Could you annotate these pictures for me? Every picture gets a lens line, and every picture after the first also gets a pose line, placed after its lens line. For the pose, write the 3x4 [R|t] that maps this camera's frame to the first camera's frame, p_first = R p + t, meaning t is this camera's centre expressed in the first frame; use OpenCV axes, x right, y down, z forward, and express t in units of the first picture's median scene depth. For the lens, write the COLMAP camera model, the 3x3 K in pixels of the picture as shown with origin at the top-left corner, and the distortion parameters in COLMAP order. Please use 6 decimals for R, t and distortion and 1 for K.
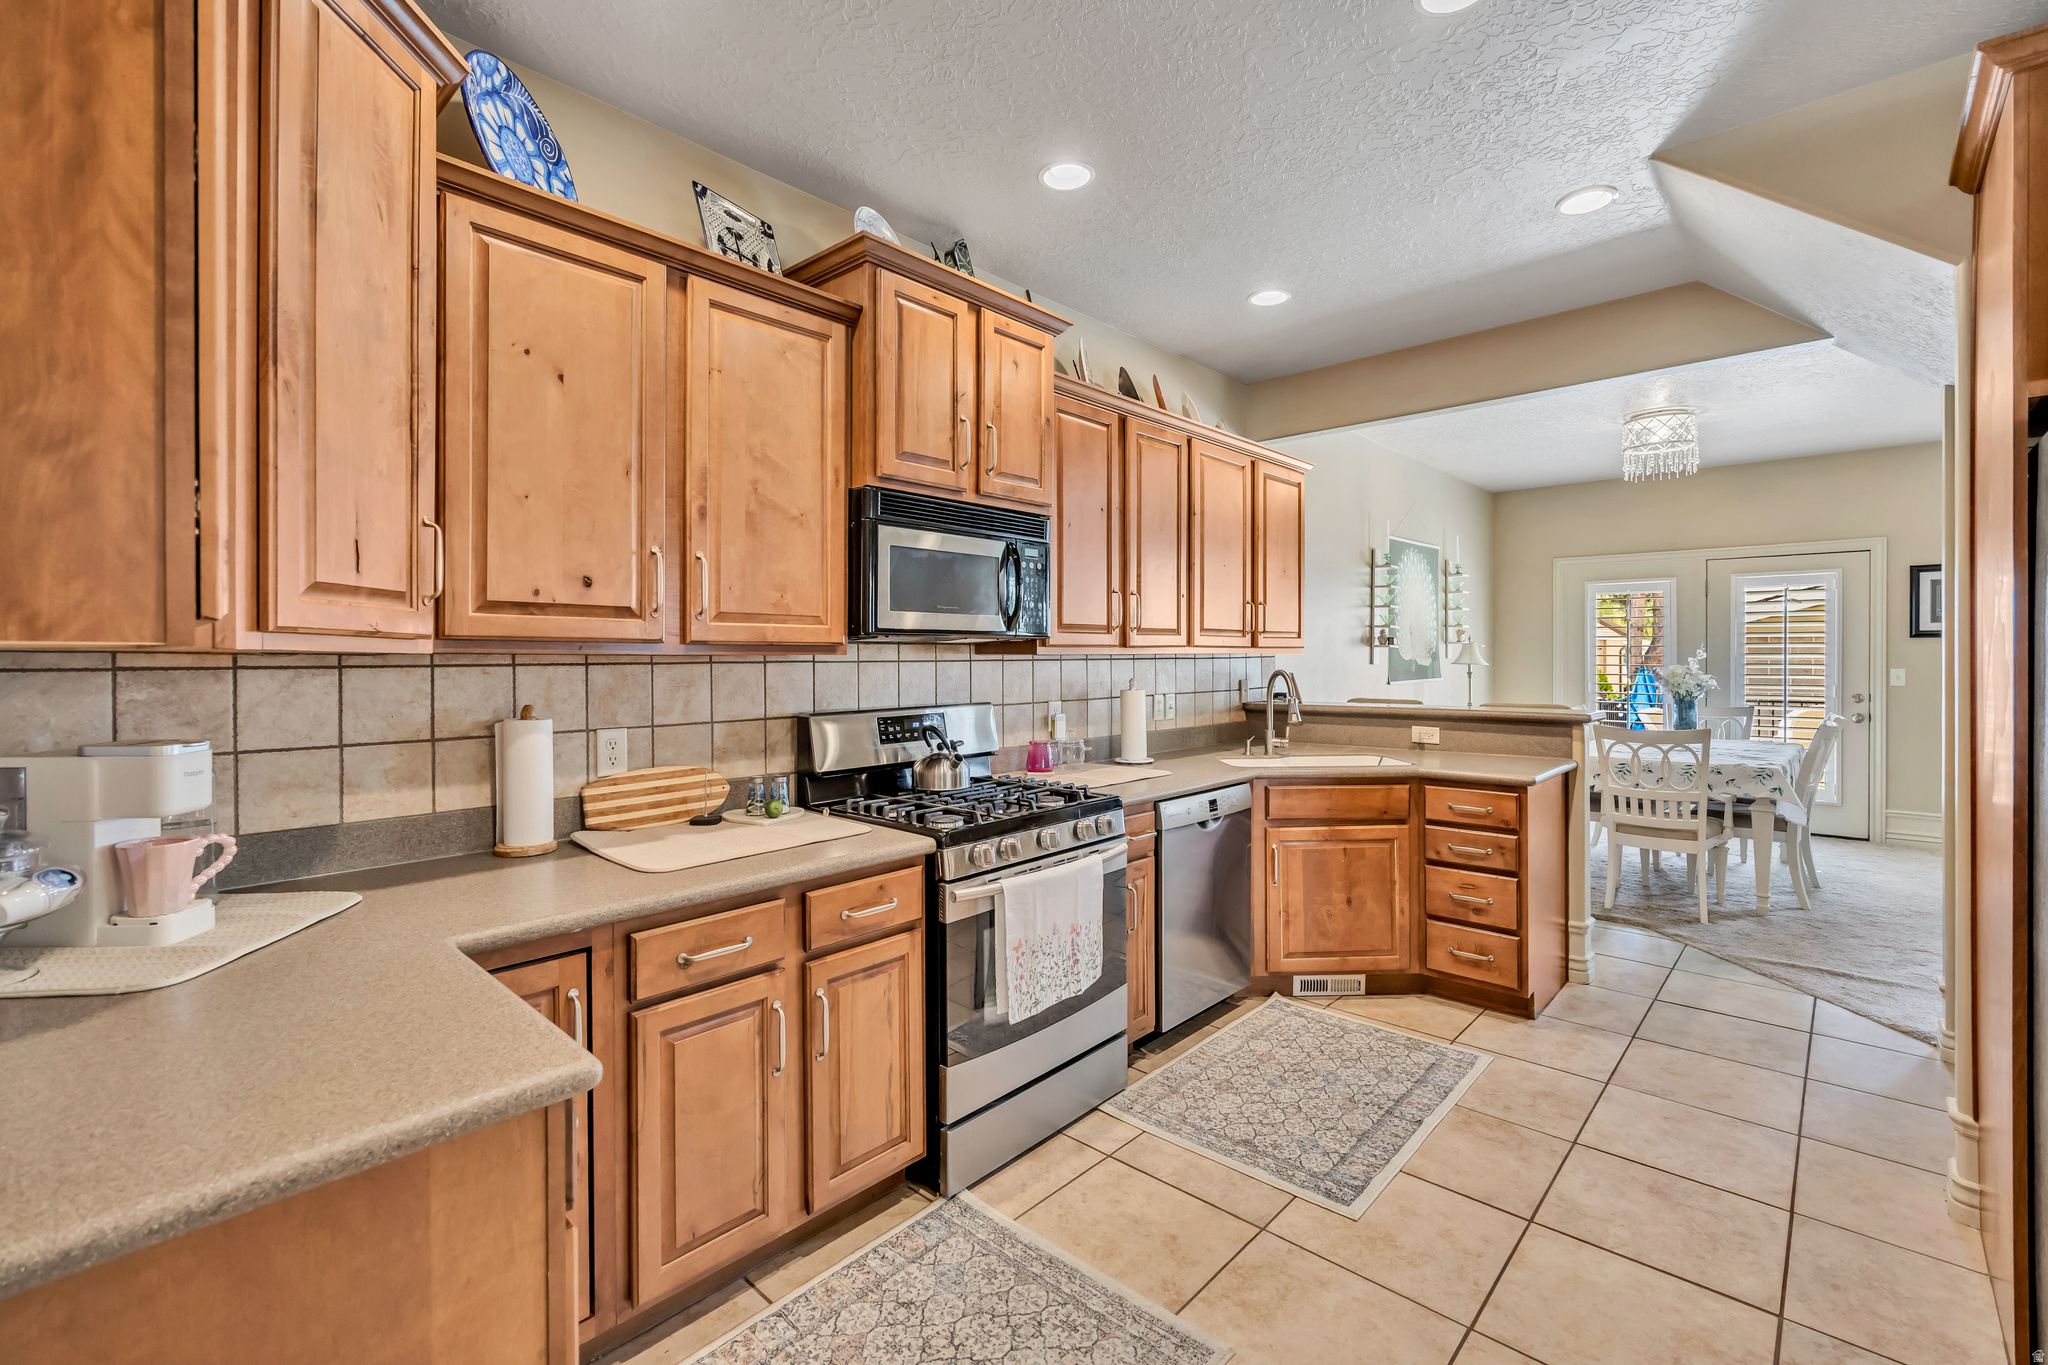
lens RADIAL K [[901.1, 0, 1029.5], [0, 901.1, 663.3], [0, 0, 1]] dist [-0.002570, 0.000849]
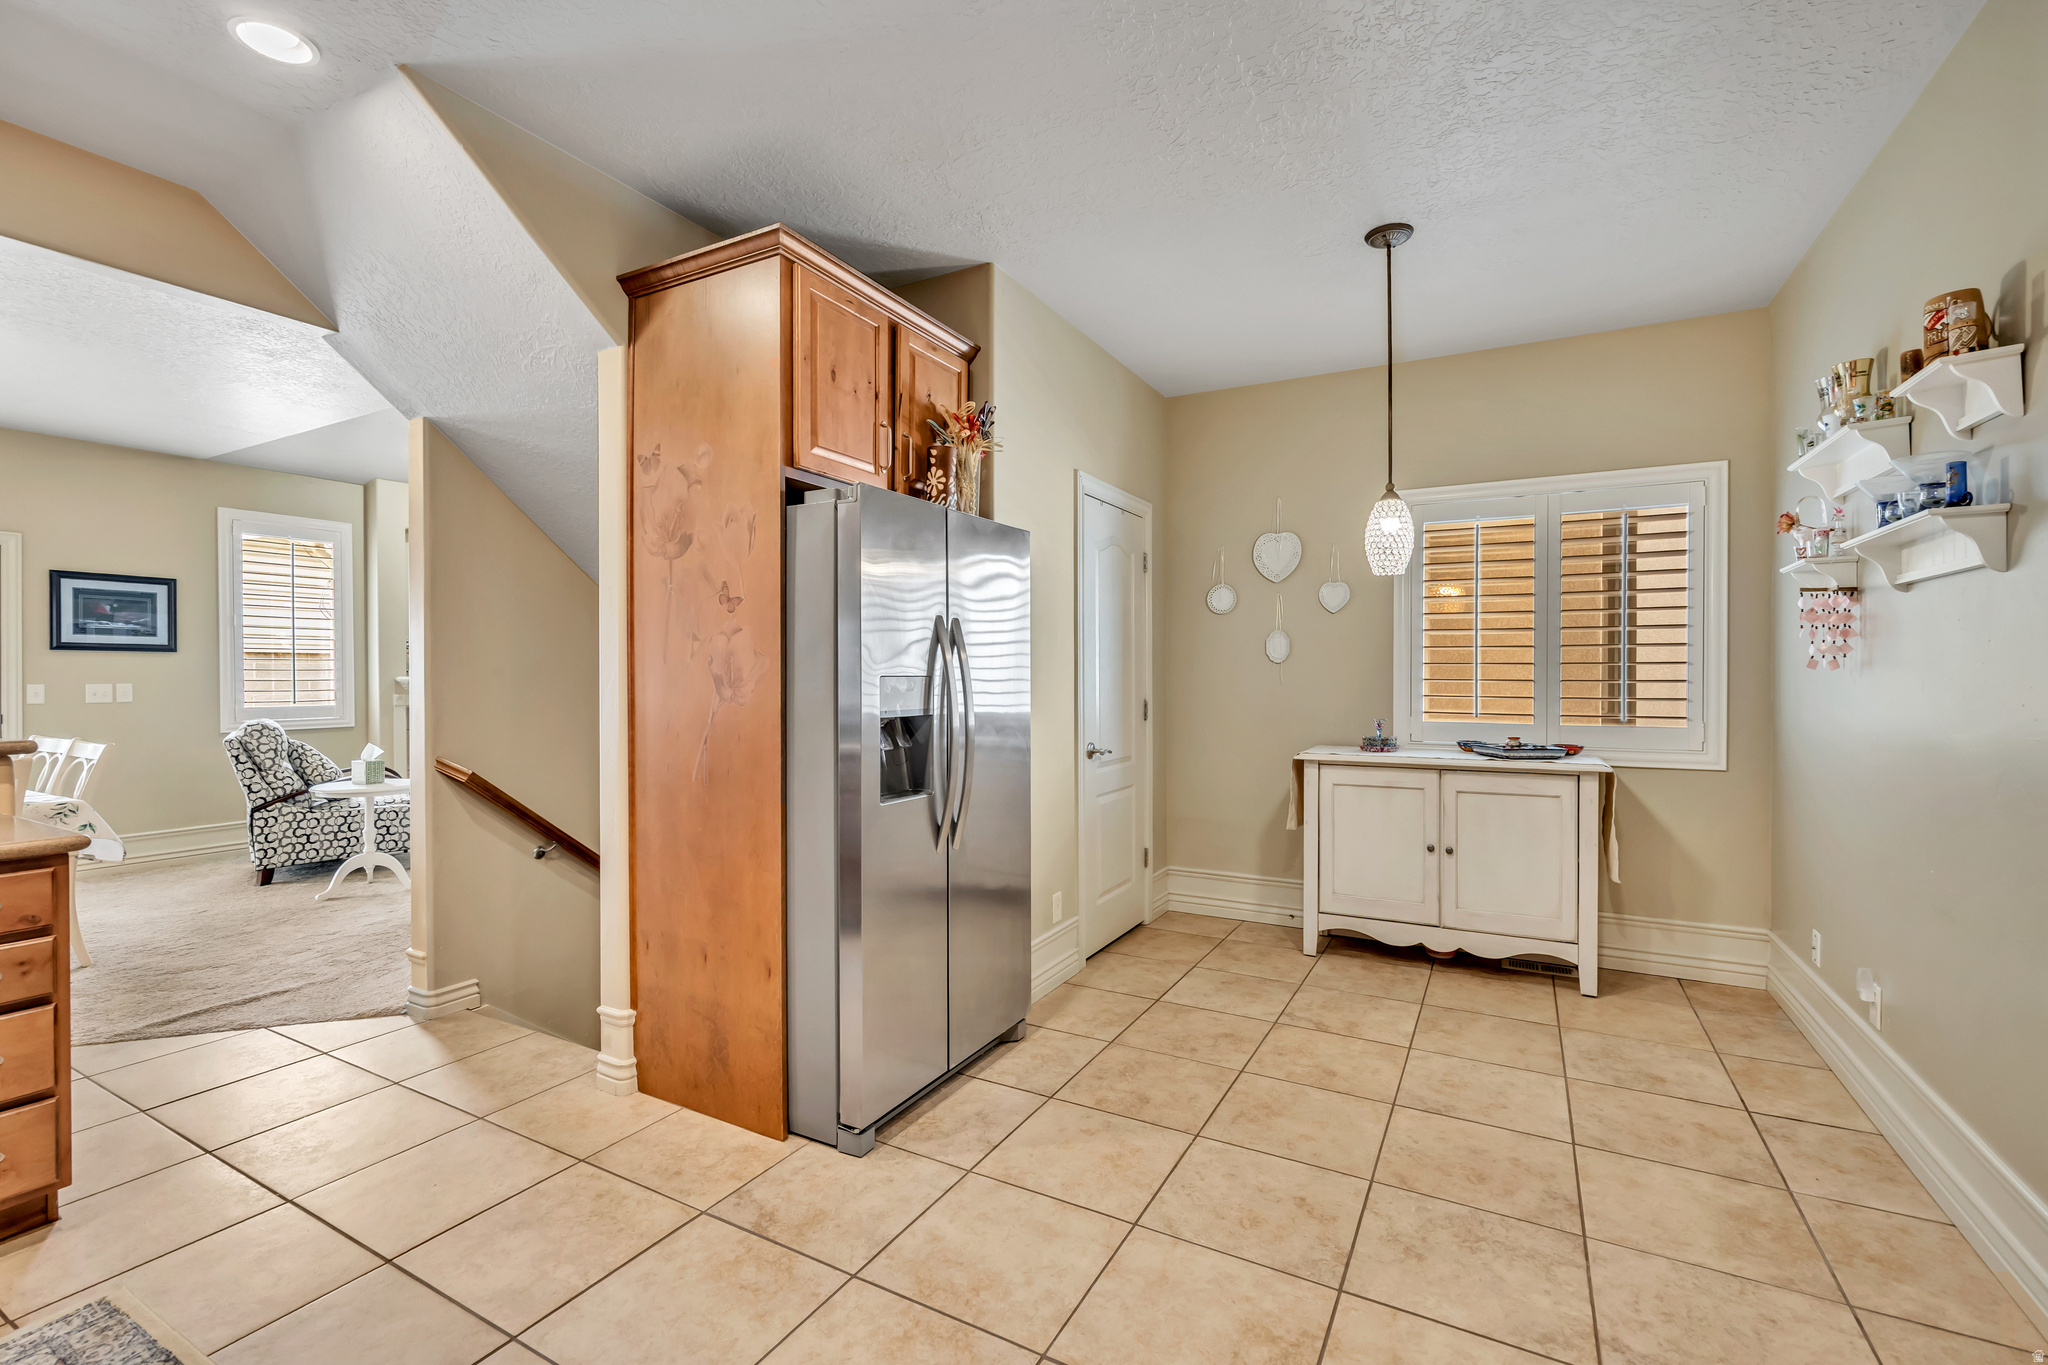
lens RADIAL K [[901.1, 0, 1023.7], [0, 901.1, 684.6], [0, 0, 1]] dist [-0.002570, 0.000849]
pose [[-0.226460, -0.008032, 0.973987, -0.260524], [0.015540, 0.999809, 0.011858, 0.024367], [-0.973896, 0.017821, -0.226292, 0.572644]]
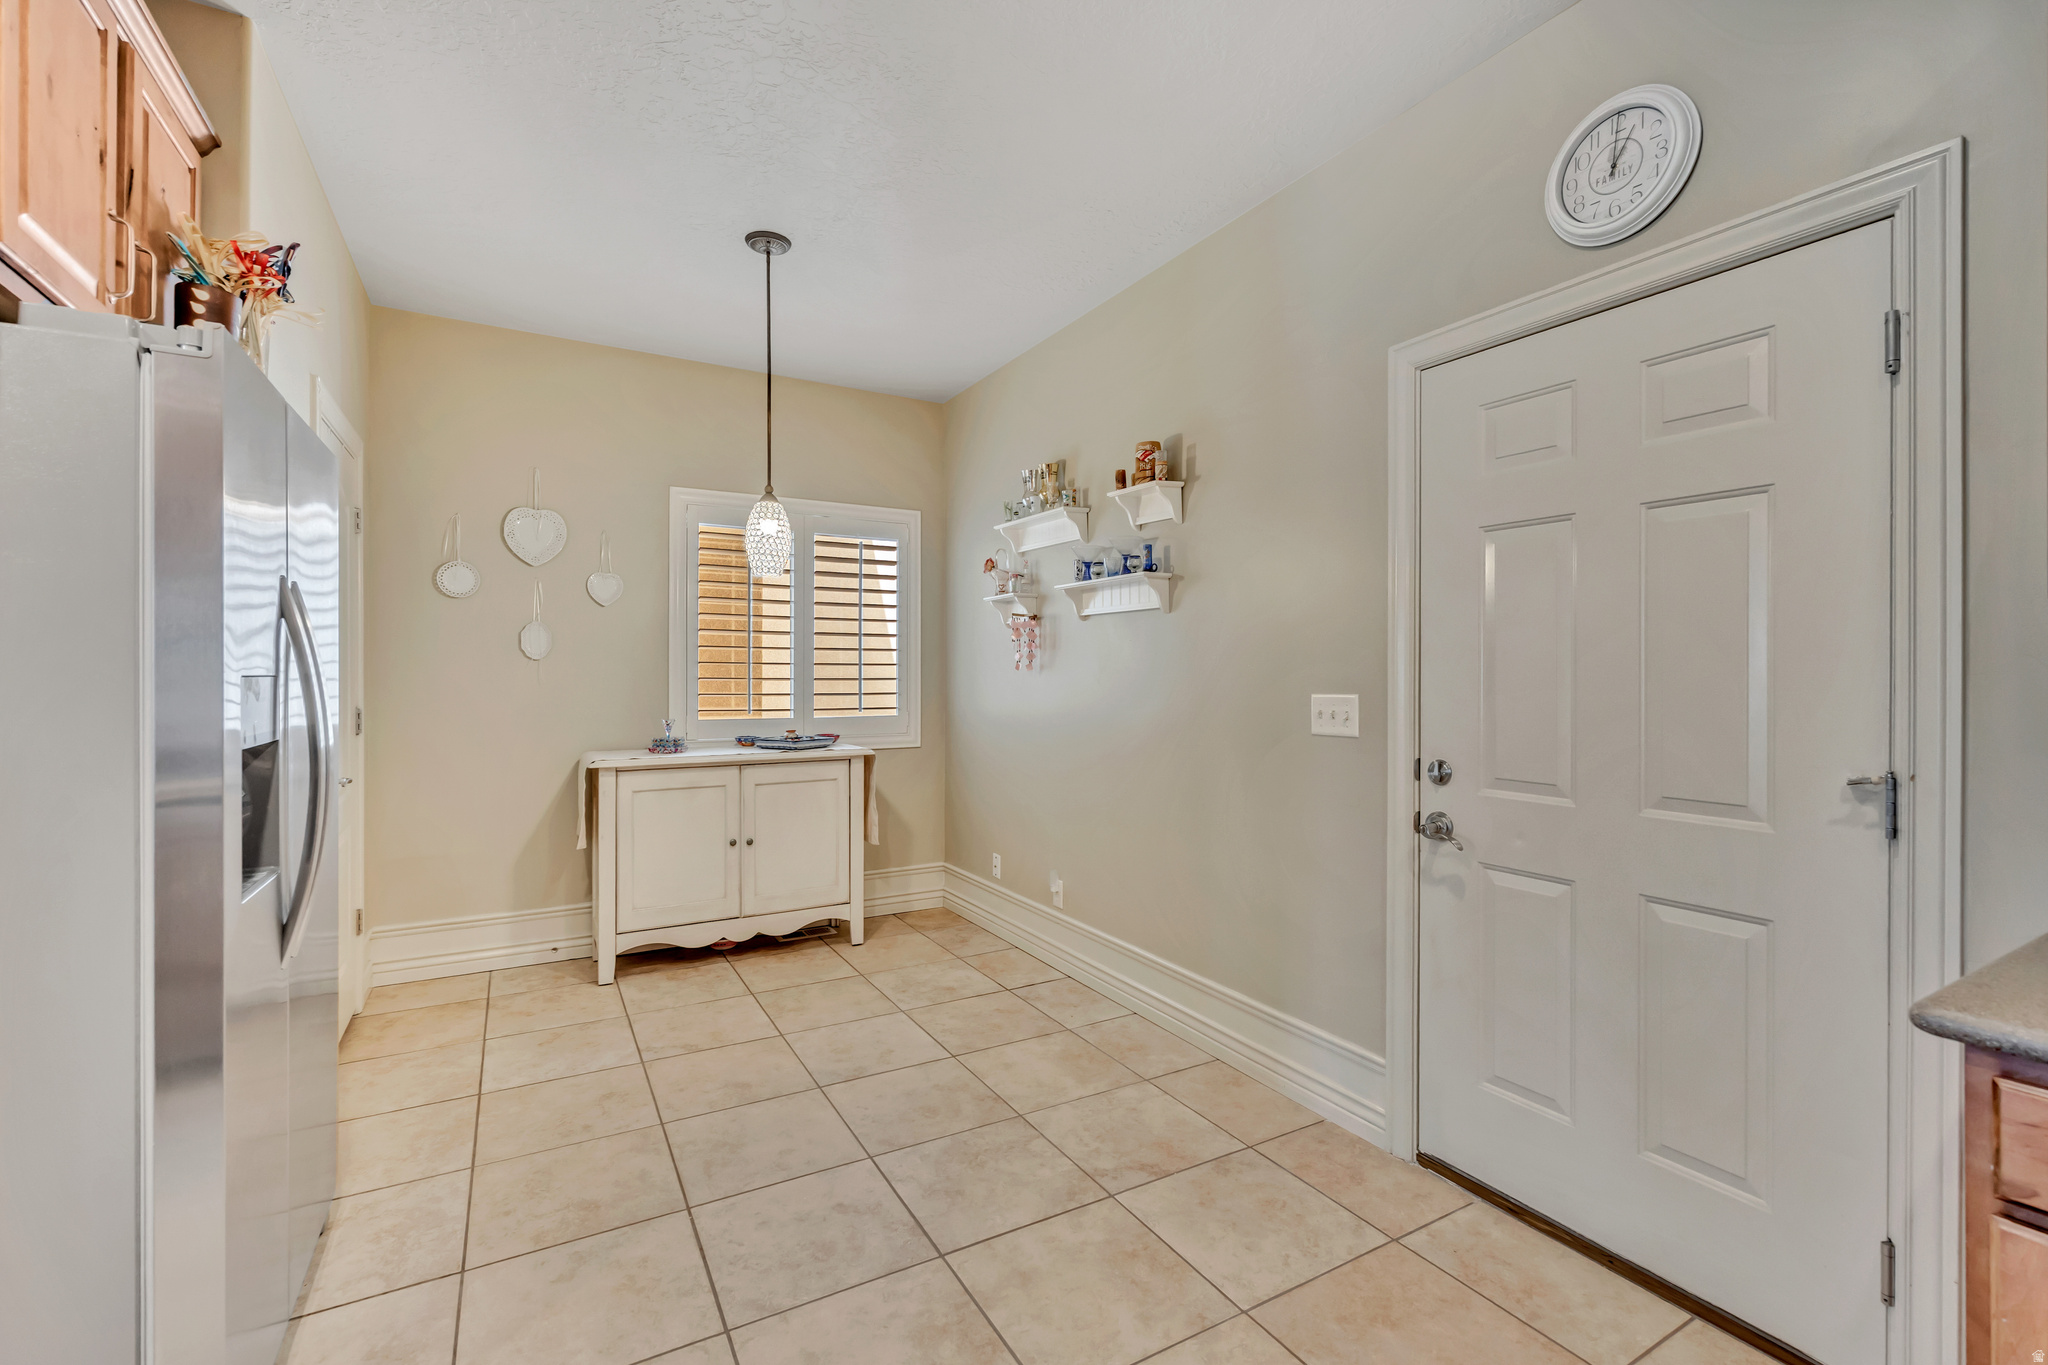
lens RADIAL K [[901.1, 0, 1014.2], [0, 901.1, 673.8], [0, 0, 1]] dist [-0.002570, 0.000849]
pose [[-0.953045, 0.001577, 0.302823, 0.074865], [0.005746, 0.999901, 0.012877, 0.020098], [-0.302773, 0.014013, -0.952960, 0.858695]]
